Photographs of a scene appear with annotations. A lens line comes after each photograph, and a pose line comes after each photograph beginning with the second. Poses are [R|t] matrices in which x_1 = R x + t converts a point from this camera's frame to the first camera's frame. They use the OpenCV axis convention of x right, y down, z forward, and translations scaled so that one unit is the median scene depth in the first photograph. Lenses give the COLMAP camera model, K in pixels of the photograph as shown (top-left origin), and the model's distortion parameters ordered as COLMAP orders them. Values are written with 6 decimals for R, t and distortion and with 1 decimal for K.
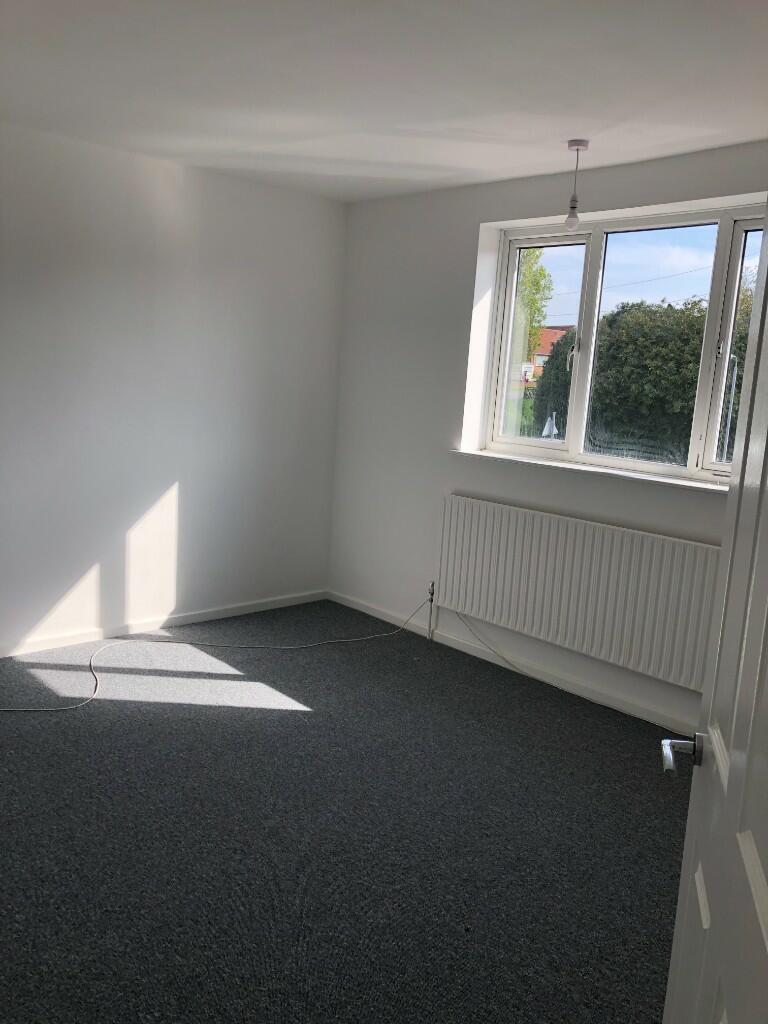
lens RADIAL K [[835.1, 0, 384.5], [0, 835.1, 485.6], [0, 0, 1]] dist [0.082299, -0.131309]
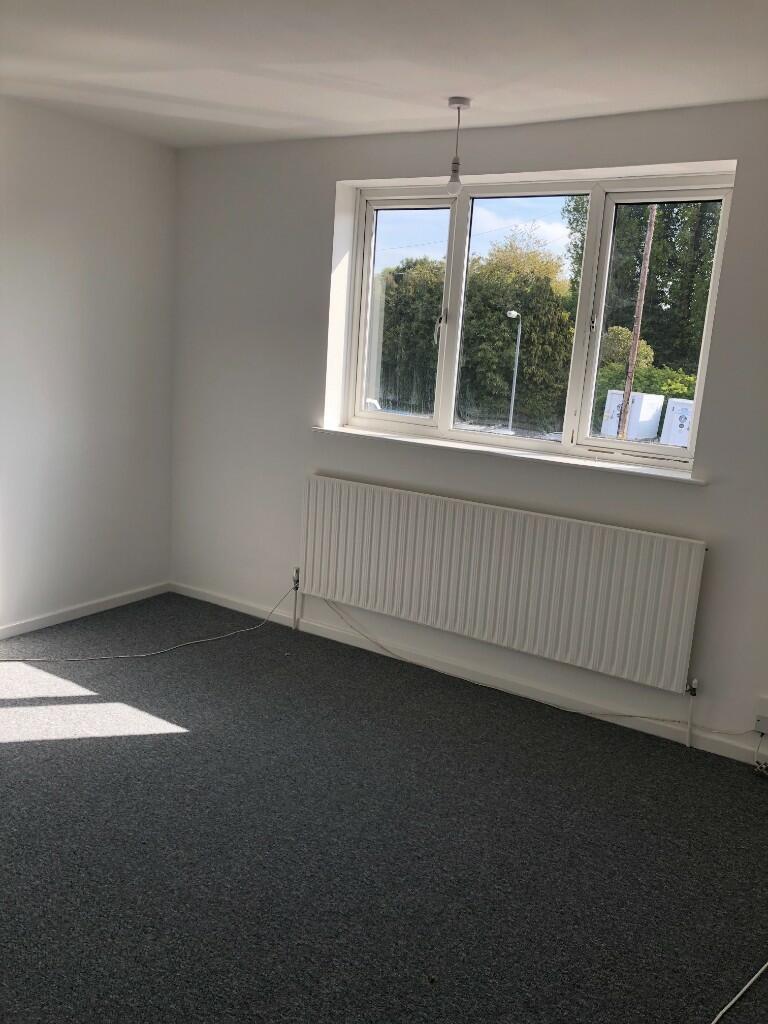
lens RADIAL K [[835.1, 0, 384.5], [0, 835.1, 485.6], [0, 0, 1]] dist [0.082299, -0.131309]
pose [[0.968882, -0.044637, 0.243466, -0.077099], [0.031393, 0.997822, 0.058011, -0.031312], [-0.245525, -0.048562, 0.968173, 0.080696]]
